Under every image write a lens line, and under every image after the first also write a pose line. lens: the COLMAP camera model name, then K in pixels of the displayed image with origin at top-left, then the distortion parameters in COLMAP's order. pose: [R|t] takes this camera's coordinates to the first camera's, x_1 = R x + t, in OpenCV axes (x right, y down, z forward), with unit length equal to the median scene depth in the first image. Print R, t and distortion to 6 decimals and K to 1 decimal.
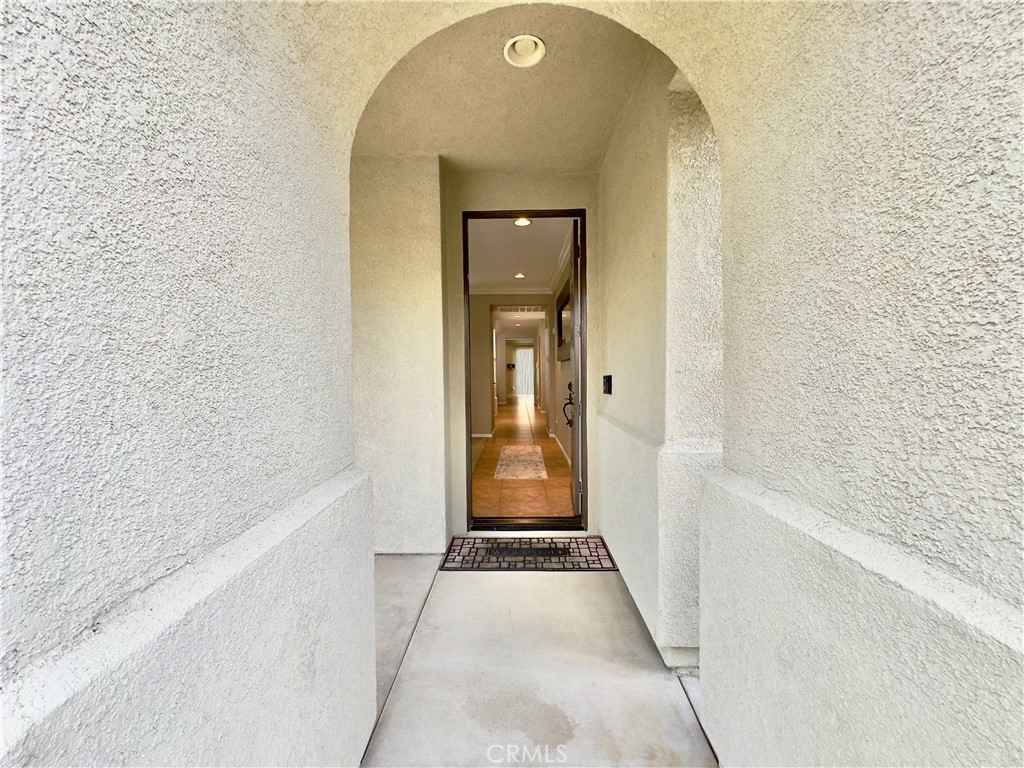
lens RADIAL K [[411.5, 0, 512.0], [0, 411.5, 384.0], [0, 0, 1]] dist [0.000076, 0.000387]
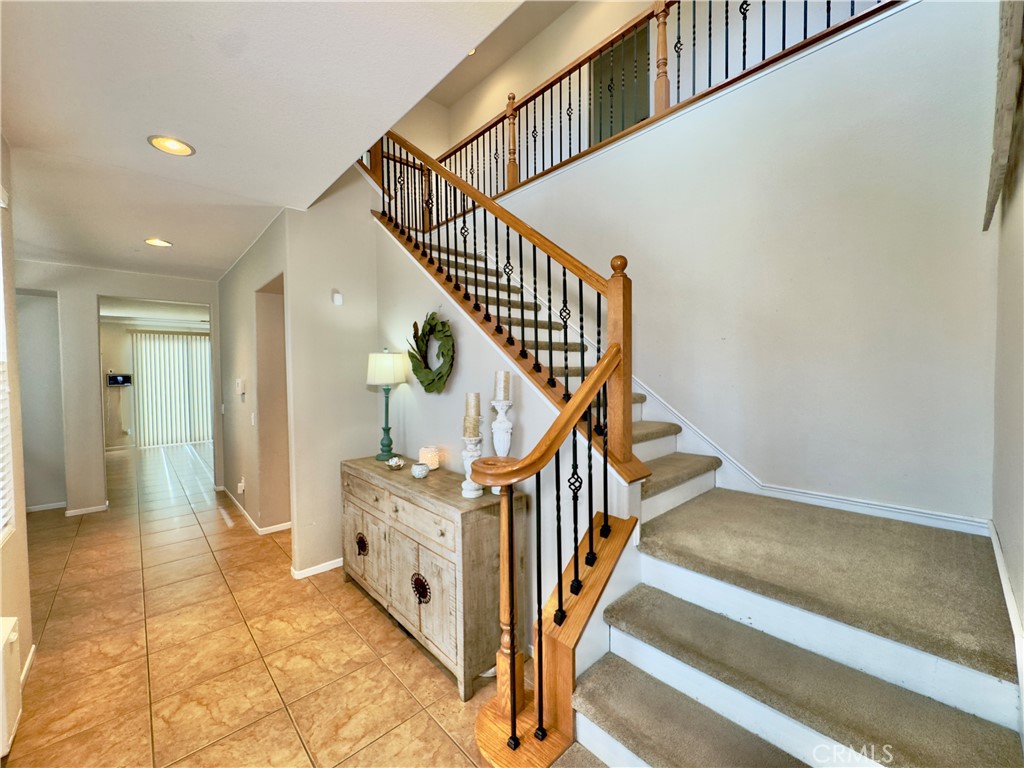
lens RADIAL K [[414.8, 0, 511.3], [0, 414.8, 387.1], [0, 0, 1]] dist [-0.002699, 0.000520]
pose [[0.722561, -0.016975, 0.691099, -0.012834], [0.022561, 0.999745, 0.000969, -0.066465], [-0.690939, 0.014892, 0.722760, 1.058201]]
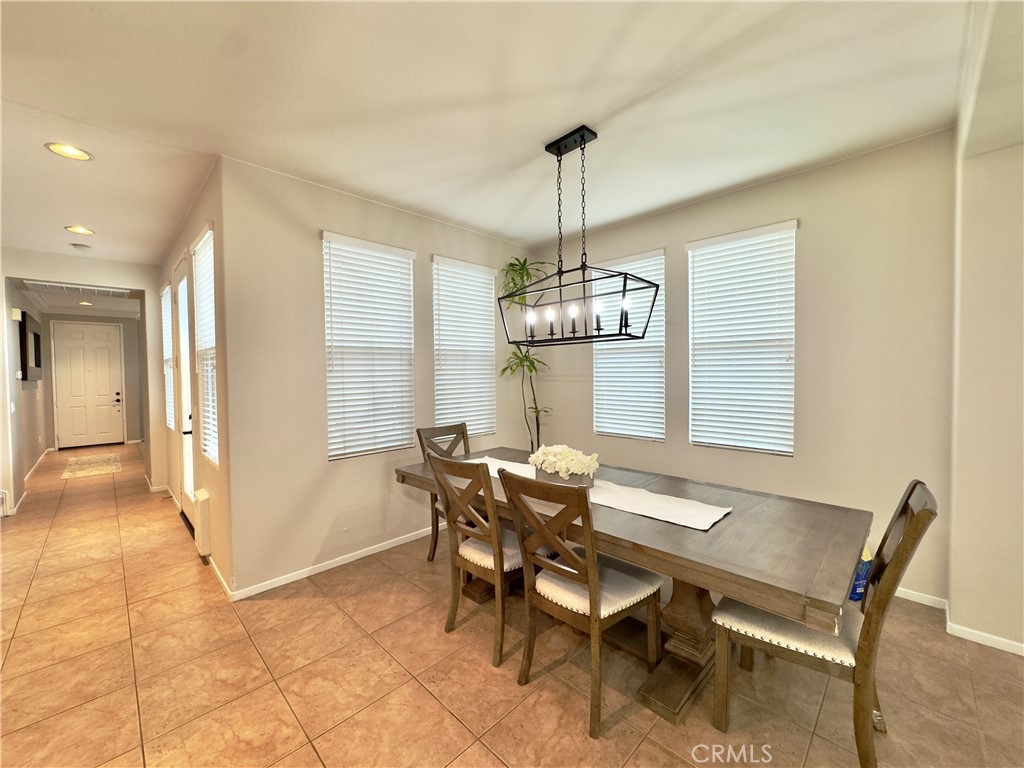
lens RADIAL K [[411.5, 0, 512.0], [0, 411.5, 384.0], [0, 0, 1]] dist [0.000076, 0.000387]
pose [[-0.694227, 0.038736, -0.718713, 0.018415], [-0.001003, 0.998498, 0.054785, -0.078179], [0.719755, 0.038754, -0.693146, 1.948680]]
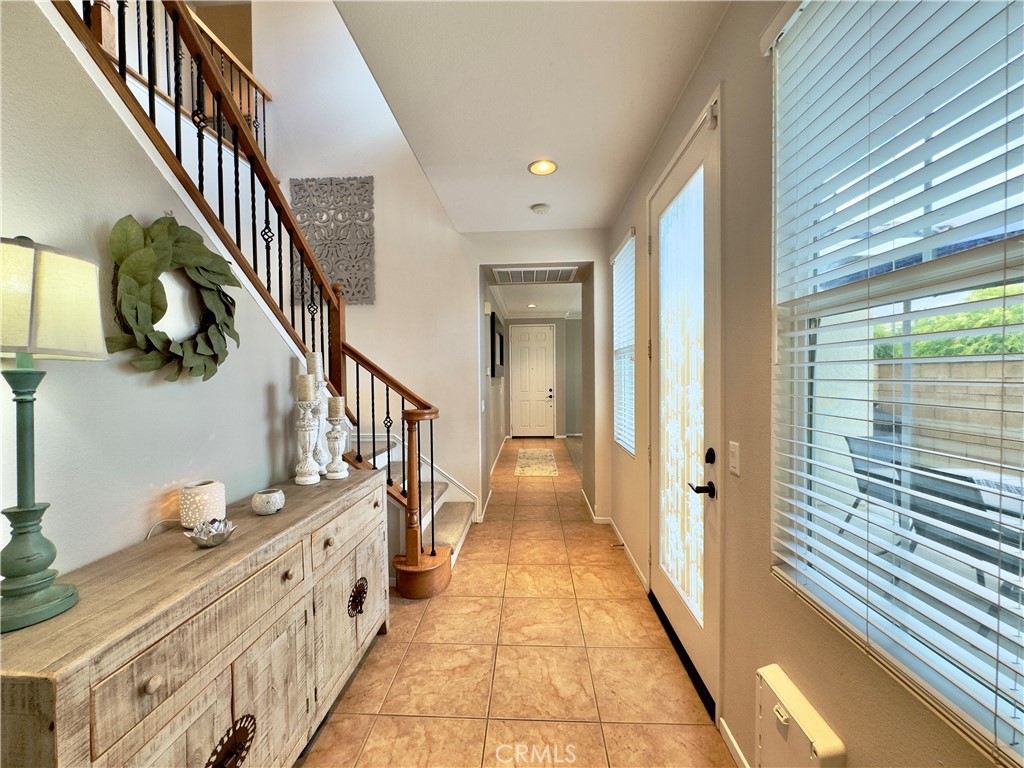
lens RADIAL K [[408.5, 0, 514.4], [0, 408.5, 384.1], [0, 0, 1]] dist [-0.004104, 0.000110]
pose [[-0.999562, 0.019719, 0.022085, 0.037410], [0.020792, 0.998559, 0.049476, -0.066883], [-0.021078, 0.049913, -0.998531, 1.566718]]
